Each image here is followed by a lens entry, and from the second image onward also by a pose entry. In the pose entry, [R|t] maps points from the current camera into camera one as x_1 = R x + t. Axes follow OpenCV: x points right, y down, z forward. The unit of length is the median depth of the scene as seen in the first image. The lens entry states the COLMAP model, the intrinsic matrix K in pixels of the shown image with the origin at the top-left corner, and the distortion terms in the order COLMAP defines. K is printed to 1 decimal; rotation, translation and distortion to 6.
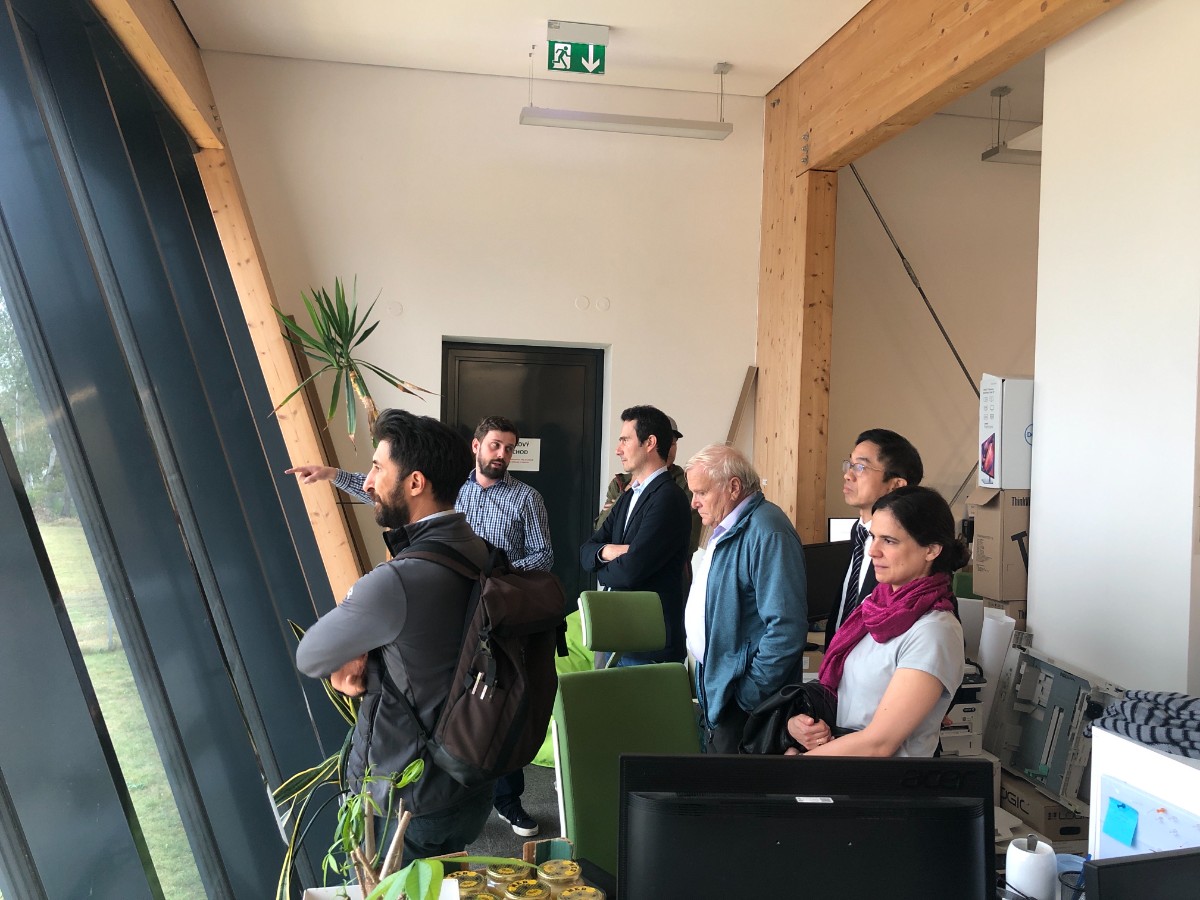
lens RADIAL K [[897.8, 0, 600.0], [0, 897.8, 450.0], [0, 0, 1]] dist [-0.007015, -0.002534]
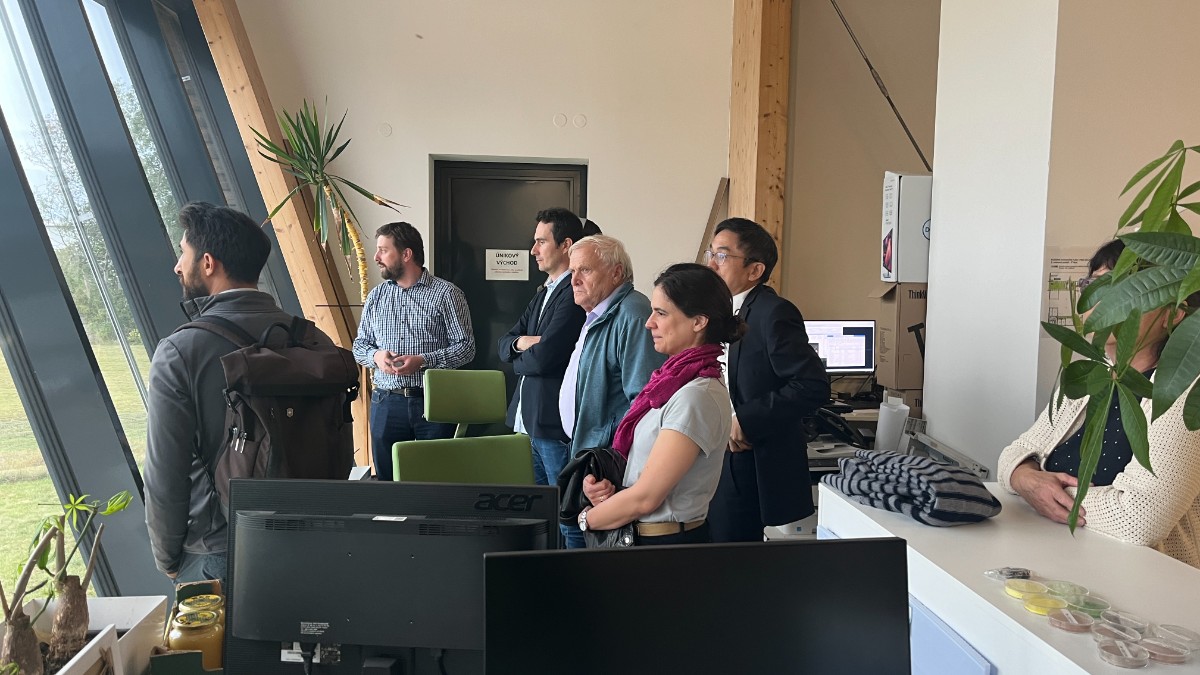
lens RADIAL K [[825.9, 0, 600.0], [0, 825.9, 337.5], [0, 0, 1]] dist [0.006865, 0.000678]
pose [[0.995583, -0.003067, -0.093836, 0.194824], [0.010205, 0.997080, 0.075683, 0.031430], [0.093330, -0.076307, 0.992707, 0.011604]]
